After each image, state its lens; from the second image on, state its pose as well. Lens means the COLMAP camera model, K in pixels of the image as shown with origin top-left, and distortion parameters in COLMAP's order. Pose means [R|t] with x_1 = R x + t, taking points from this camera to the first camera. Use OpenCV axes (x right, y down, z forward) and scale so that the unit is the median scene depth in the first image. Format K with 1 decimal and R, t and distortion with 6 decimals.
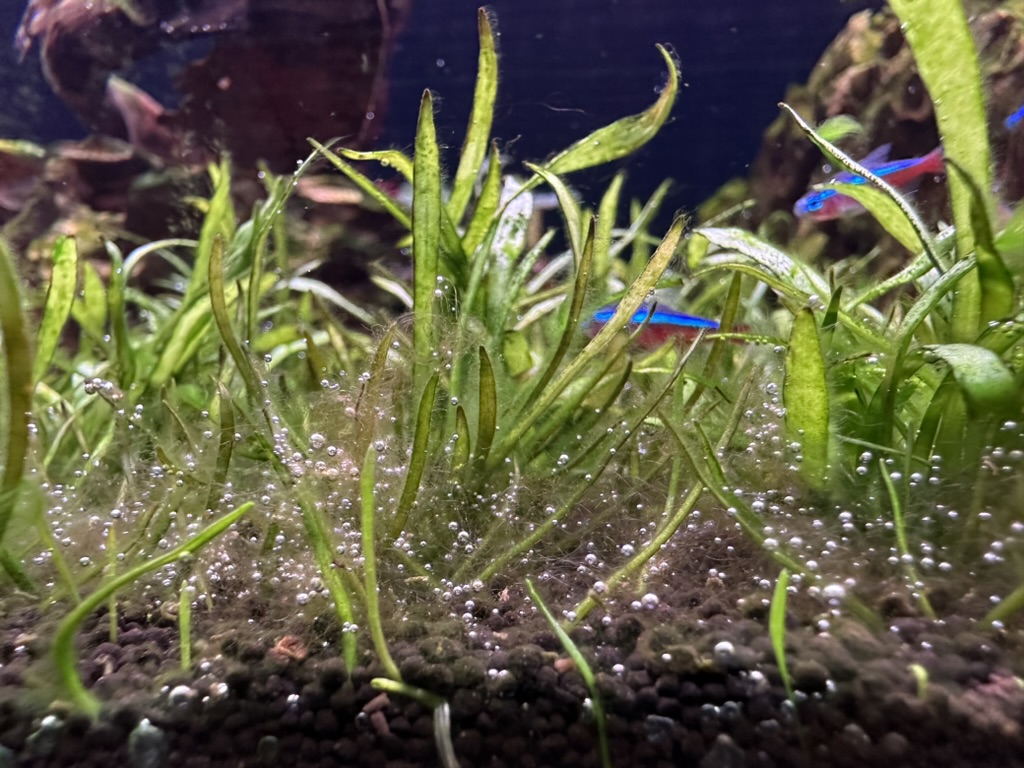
lens RADIAL K [[797.4, 0, 512.0], [0, 797.4, 384.0], [0, 0, 1]] dist [0.000644, 0.039873]
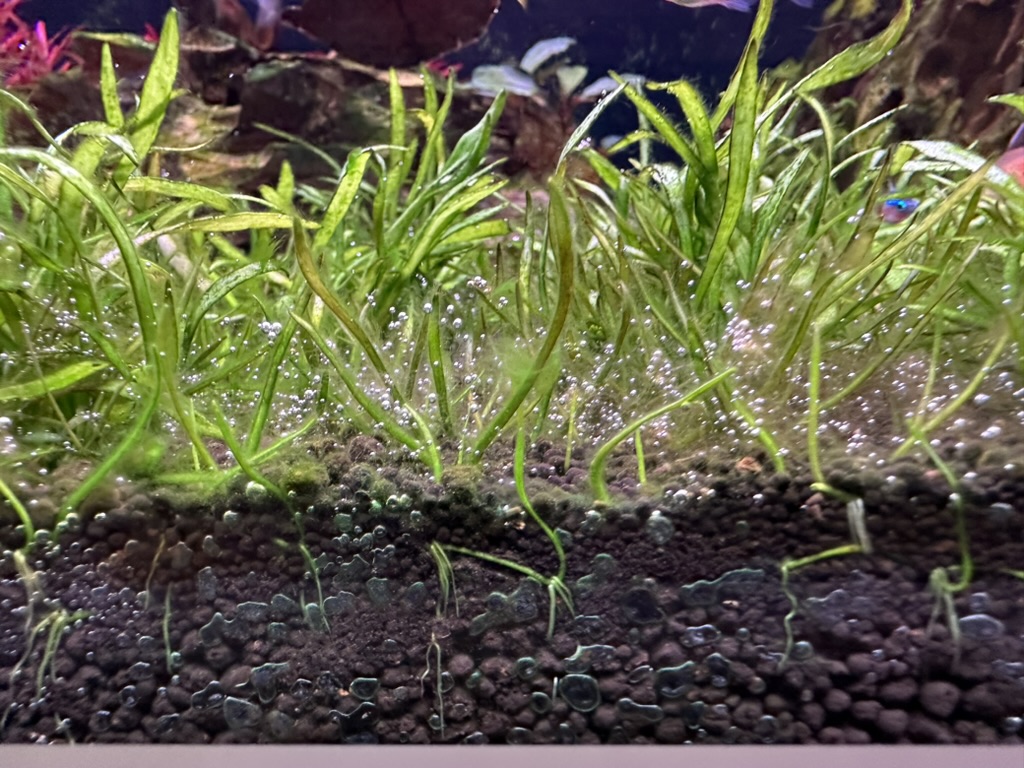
lens RADIAL K [[797.4, 0, 512.0], [0, 797.4, 384.0], [0, 0, 1]] dist [0.000644, 0.039873]
pose [[0.999520, -0.013753, 0.027763, -0.766471], [0.009416, 0.988537, 0.150685, -0.043801], [-0.029517, -0.150351, 0.988192, -0.425380]]
